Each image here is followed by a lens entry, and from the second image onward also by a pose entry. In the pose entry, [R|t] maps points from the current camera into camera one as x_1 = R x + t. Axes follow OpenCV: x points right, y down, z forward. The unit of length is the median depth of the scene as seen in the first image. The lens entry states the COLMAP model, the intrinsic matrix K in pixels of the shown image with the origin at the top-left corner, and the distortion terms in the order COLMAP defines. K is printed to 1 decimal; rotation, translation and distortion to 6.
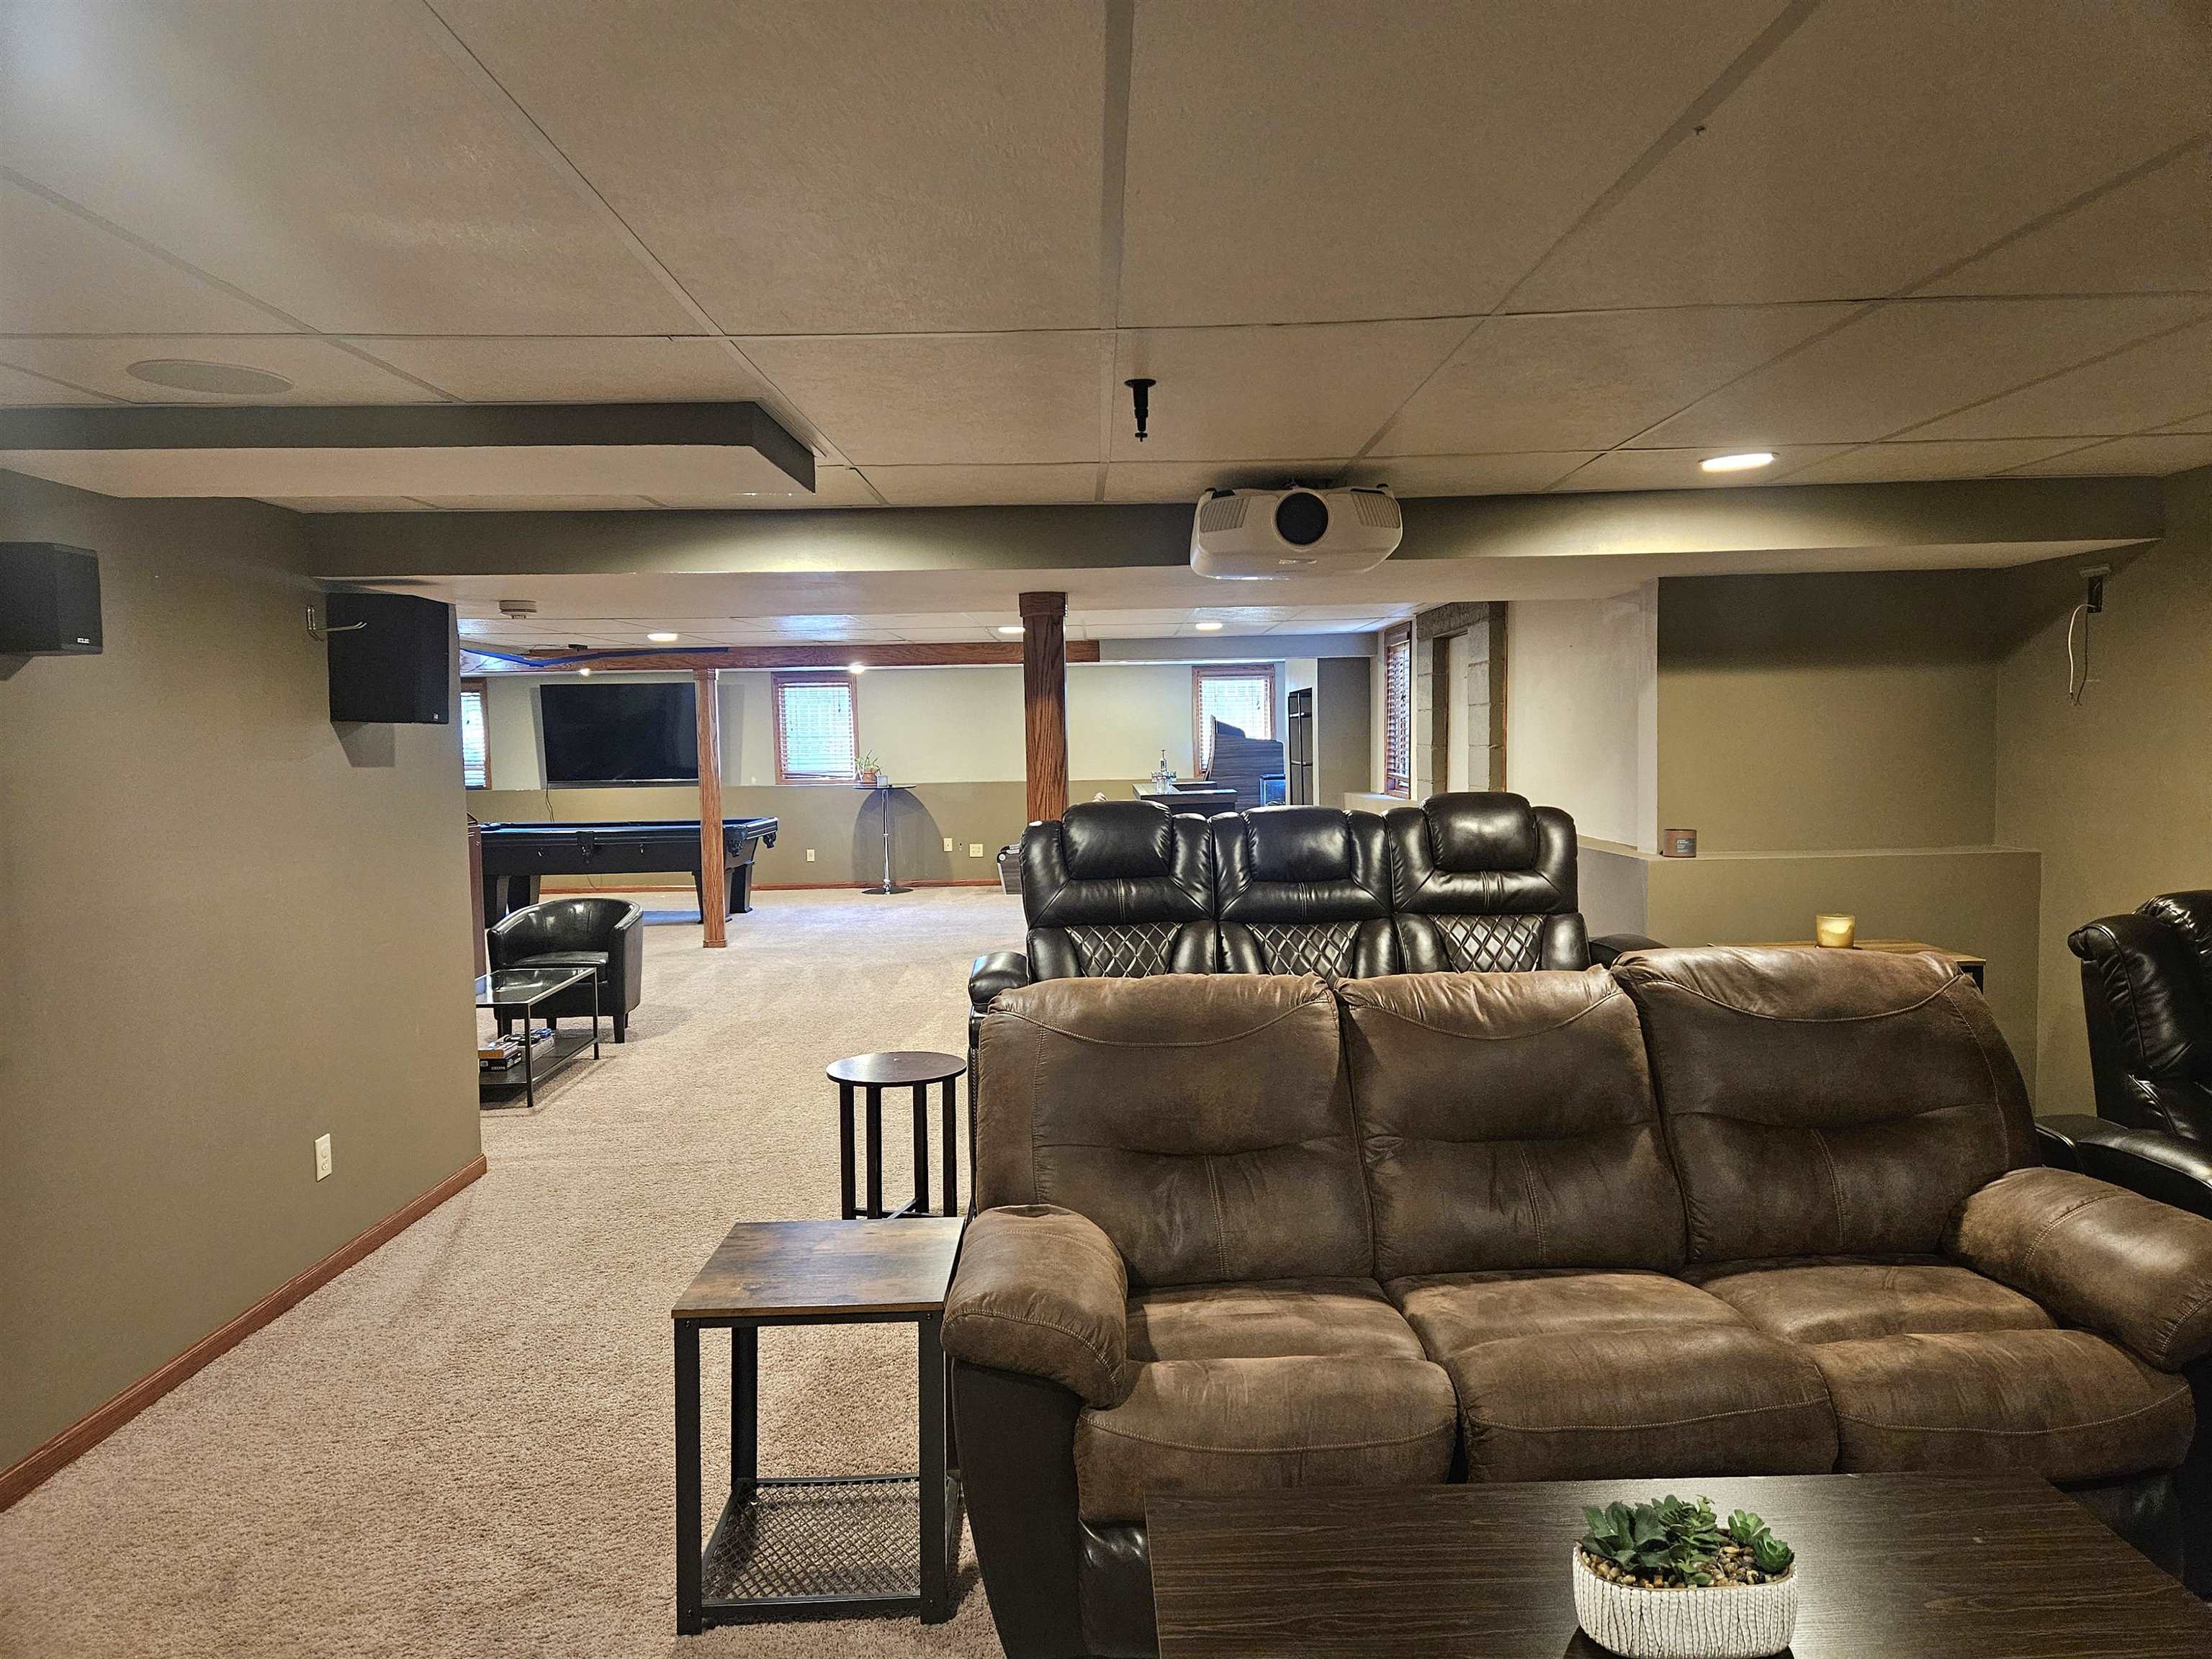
lens RADIAL K [[1470.7, 0, 1111.3], [0, 1470.7, 816.7], [0, 0, 1]] dist [0.026794, -0.001952]
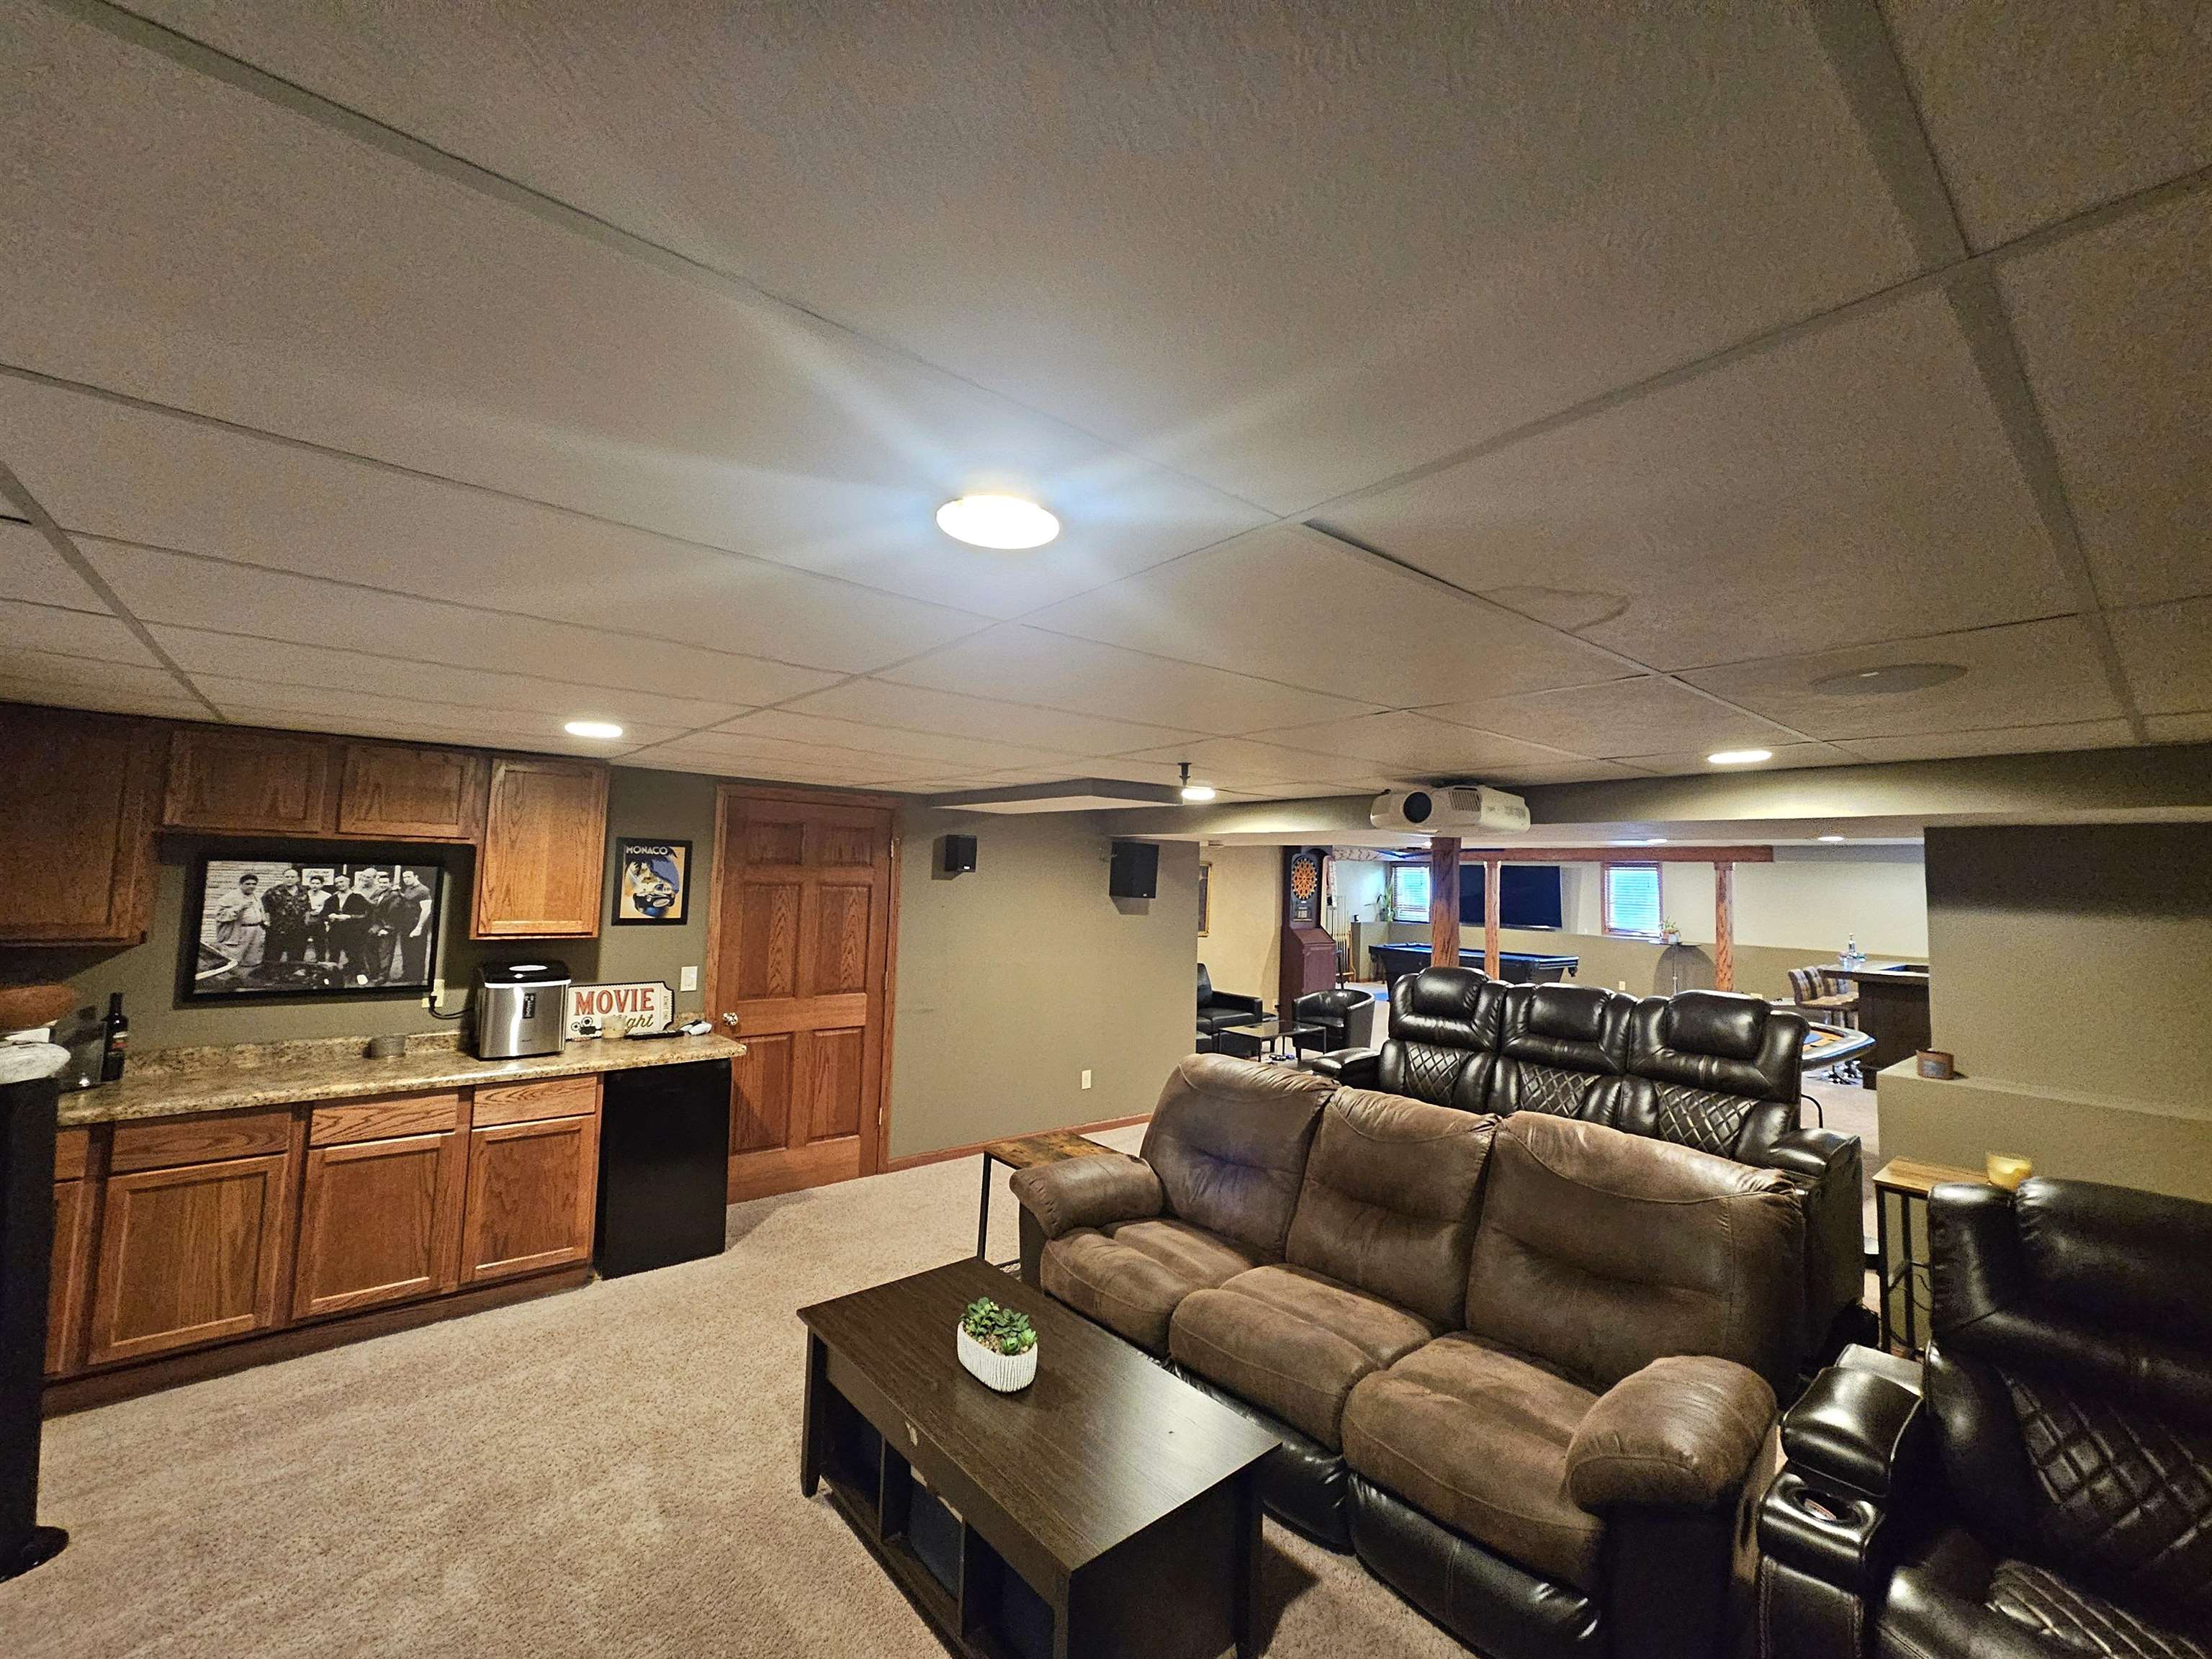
lens RADIAL K [[904.6, 0, 1095.9], [0, 904.6, 822.4], [0, 0, 1]] dist [-0.000319, -0.000148]
pose [[0.625170, -0.008418, -0.780443, 0.619260], [-0.086426, 0.993046, -0.079943, -0.064631], [0.775689, 0.117429, 0.620095, 0.078703]]
